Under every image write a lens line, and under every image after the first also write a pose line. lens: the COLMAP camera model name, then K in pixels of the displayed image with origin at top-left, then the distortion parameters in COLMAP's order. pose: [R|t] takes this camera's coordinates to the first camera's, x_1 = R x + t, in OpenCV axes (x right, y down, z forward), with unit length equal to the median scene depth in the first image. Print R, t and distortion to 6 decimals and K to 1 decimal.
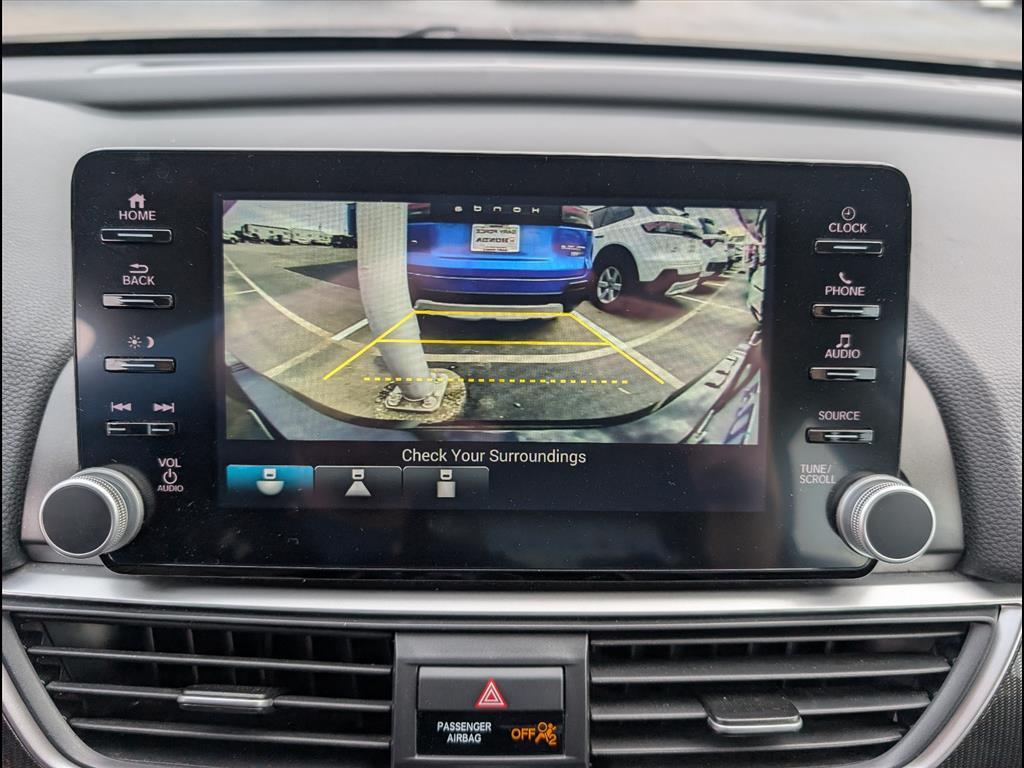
lens RADIAL K [[716.2, 0, 505.1], [0, 716.2, 358.8], [0, 0, 1]] dist [-0.019917, -0.012583]
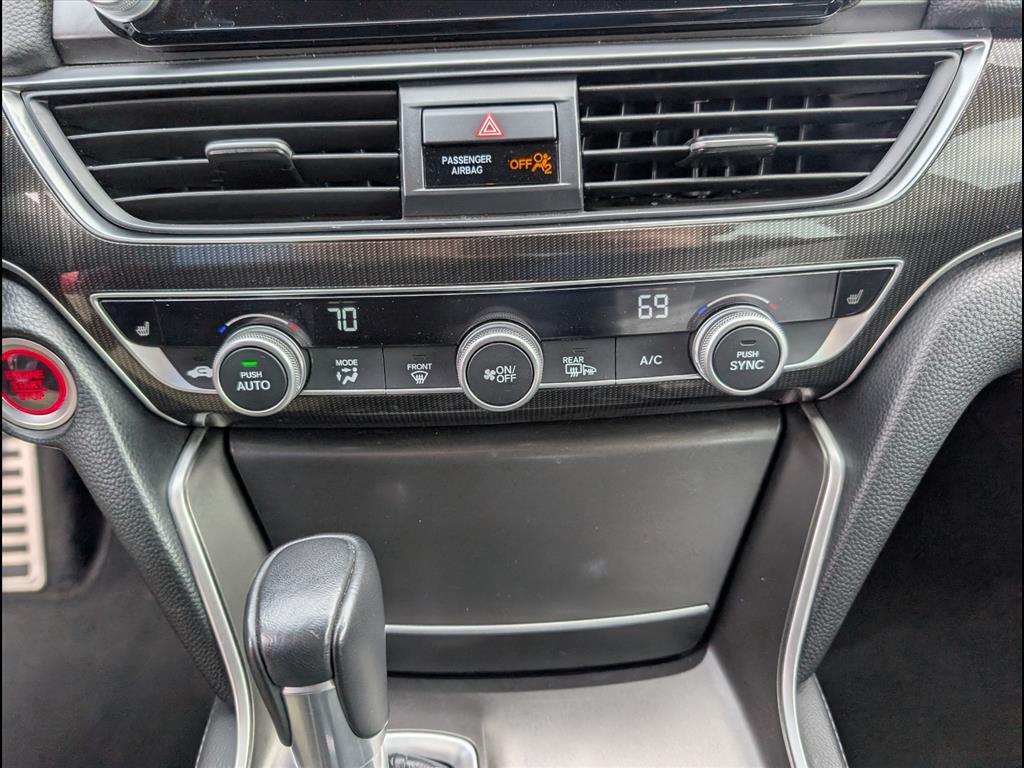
lens RADIAL K [[716.2, 0, 503.0], [0, 716.2, 384.1], [0, 0, 1]] dist [-0.019917, -0.012583]
pose [[0.998082, -0.058162, -0.021216, 0.002134], [0.059855, 0.994083, 0.090648, 0.763705], [0.015819, -0.091744, 0.995657, -0.125144]]
